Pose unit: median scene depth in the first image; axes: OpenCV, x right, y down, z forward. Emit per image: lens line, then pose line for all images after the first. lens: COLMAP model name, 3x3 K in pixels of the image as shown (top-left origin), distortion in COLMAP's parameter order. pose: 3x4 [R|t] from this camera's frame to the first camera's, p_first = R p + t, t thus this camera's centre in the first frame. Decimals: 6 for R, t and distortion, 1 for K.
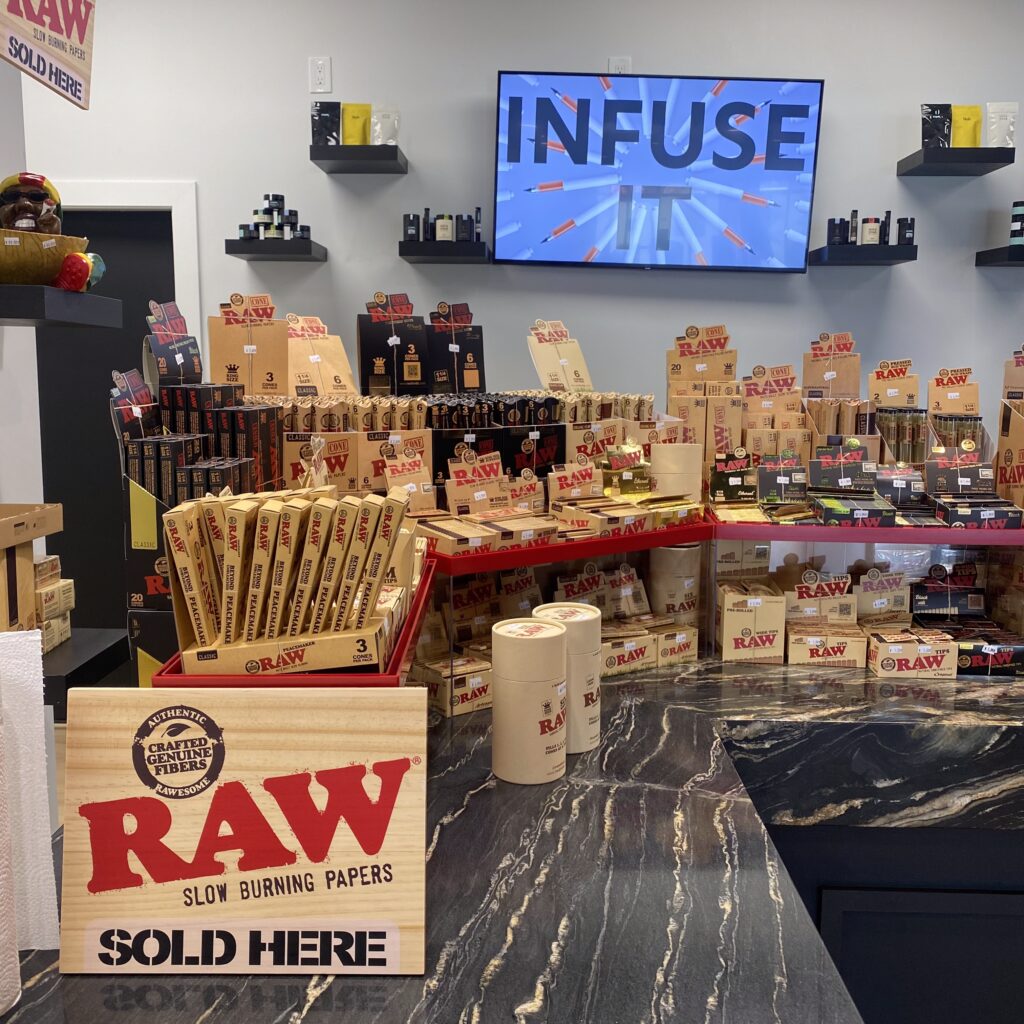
lens RADIAL K [[1029.1, 0, 501.4], [0, 1029.1, 518.0], [0, 0, 1]] dist [0.180459, -0.499064]
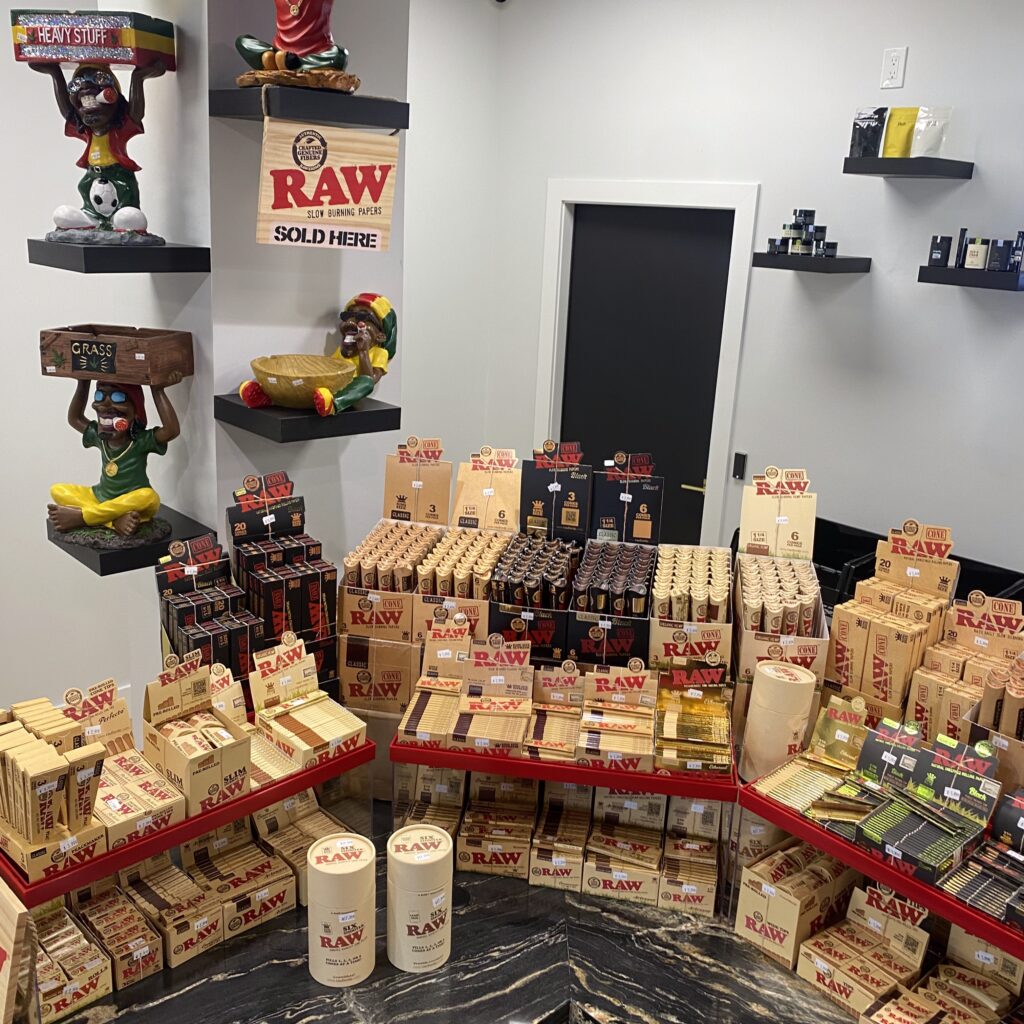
lens RADIAL K [[1032.0, 0, 507.5], [0, 1032.0, 495.8], [0, 0, 1]] dist [0.098631, -0.190796]
pose [[0.710451, 0.215928, -0.669802, 0.558855], [-0.145181, 0.976262, 0.160731, -0.321889], [0.688609, -0.016949, 0.724935, 0.214098]]
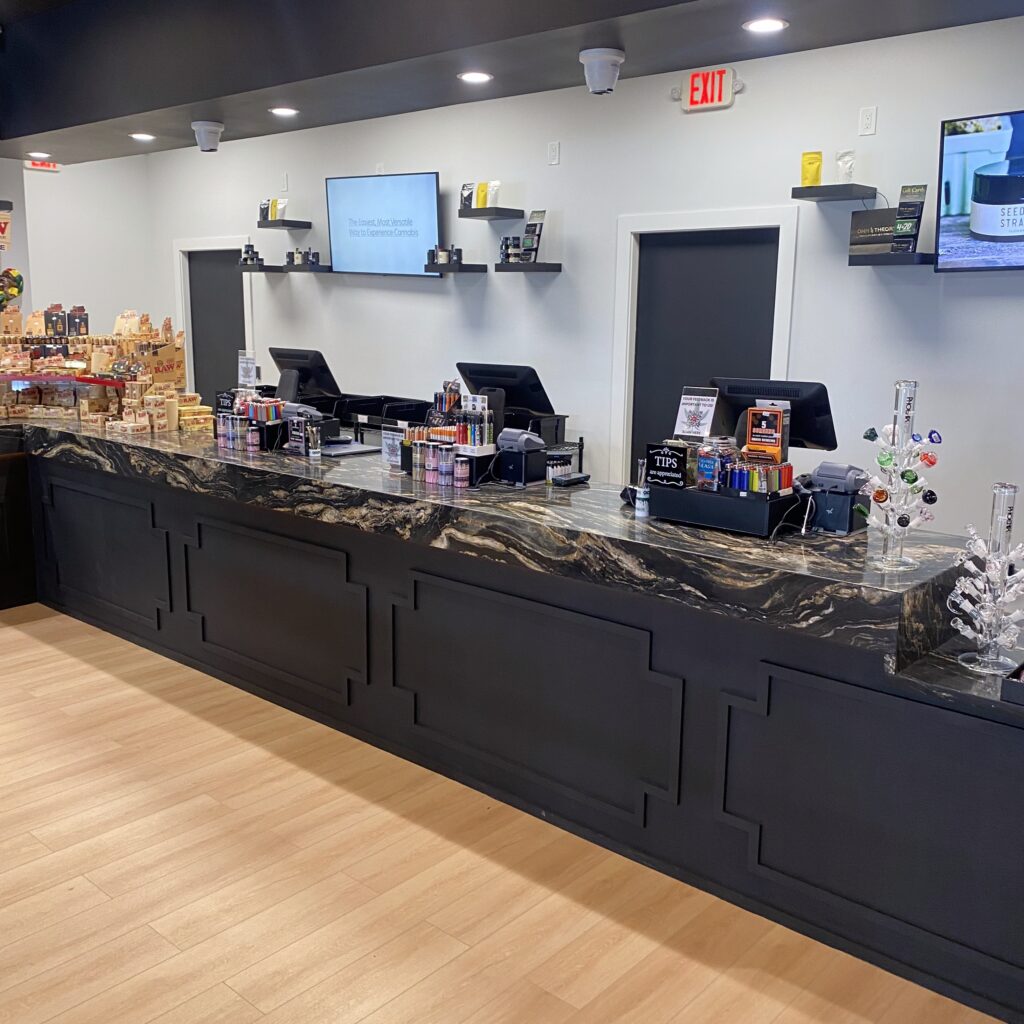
lens RADIAL K [[1034.0, 0, 514.4], [0, 1034.0, 504.4], [0, 0, 1]] dist [0.095827, -0.249071]
pose [[0.774804, 0.123550, -0.620012, 3.106815], [-0.102044, 0.992299, 0.070215, 0.031157], [0.623912, 0.008865, 0.781444, -0.648419]]
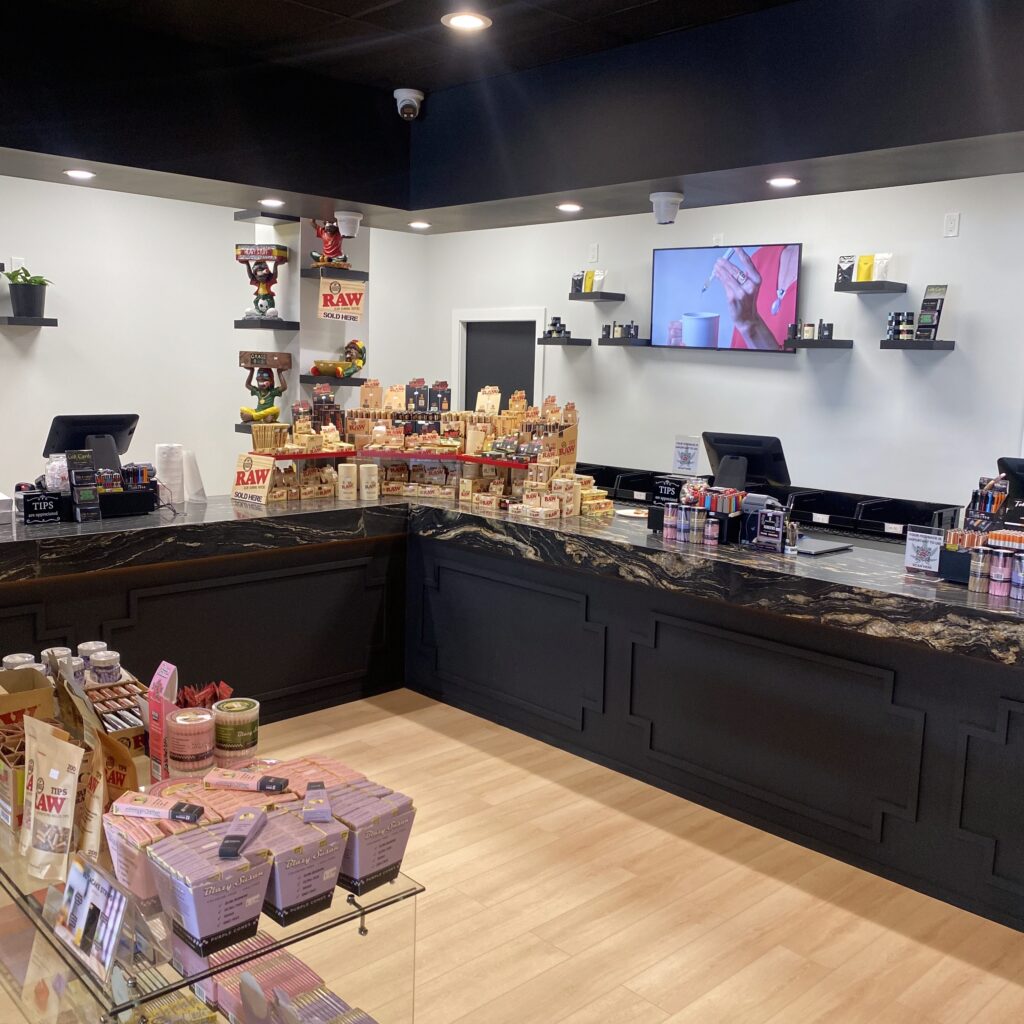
lens RADIAL K [[1029.1, 0, 501.4], [0, 1029.1, 518.0], [0, 0, 1]] dist [0.180459, -0.499064]
pose [[0.712965, 0.116765, -0.691409, 2.309780], [-0.127867, 0.991155, 0.035532, 0.062216], [0.689442, 0.063075, 0.721589, -1.076788]]
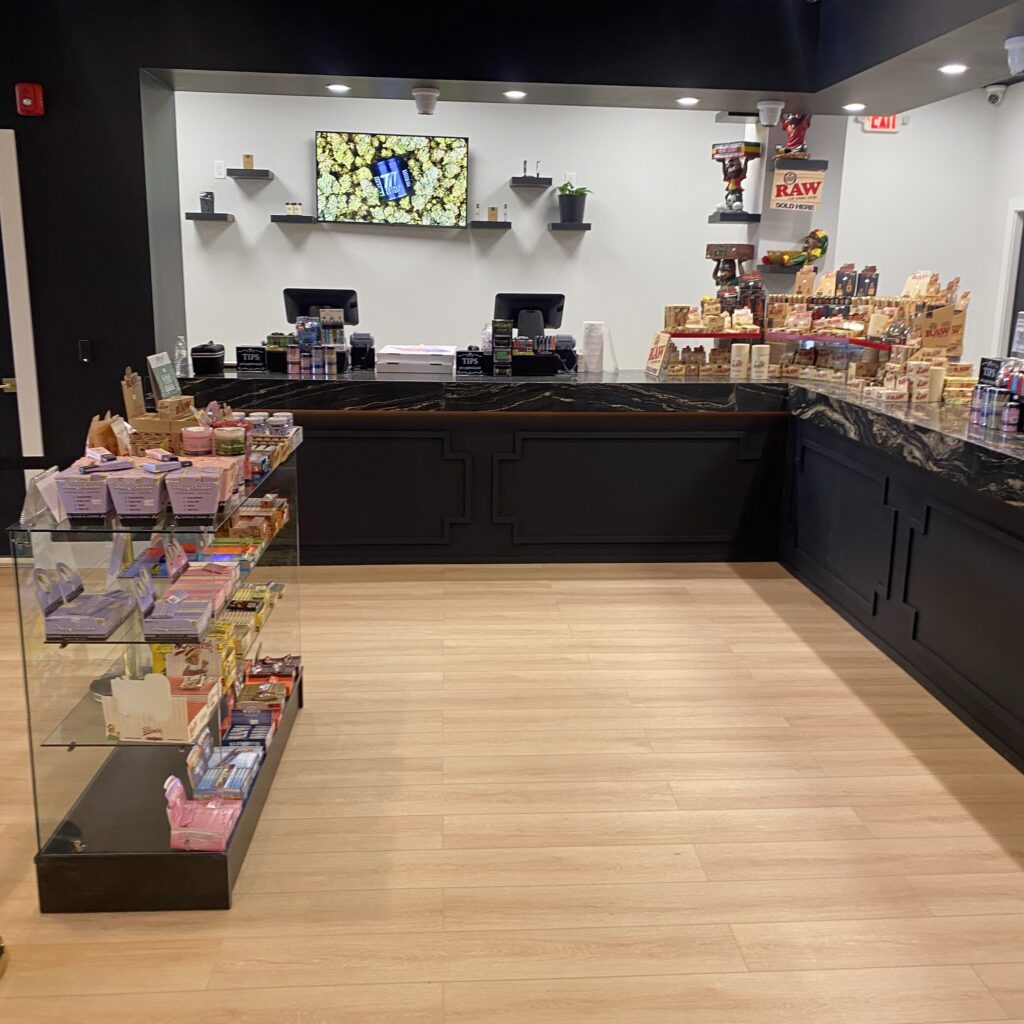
lens RADIAL K [[1034.0, 0, 514.4], [0, 1034.0, 504.4], [0, 0, 1]] dist [0.095827, -0.249071]
pose [[0.106987, 0.214556, -0.970834, 3.015420], [-0.165636, 0.966640, 0.195376, 0.040012], [0.980367, 0.139902, 0.138956, -0.332774]]
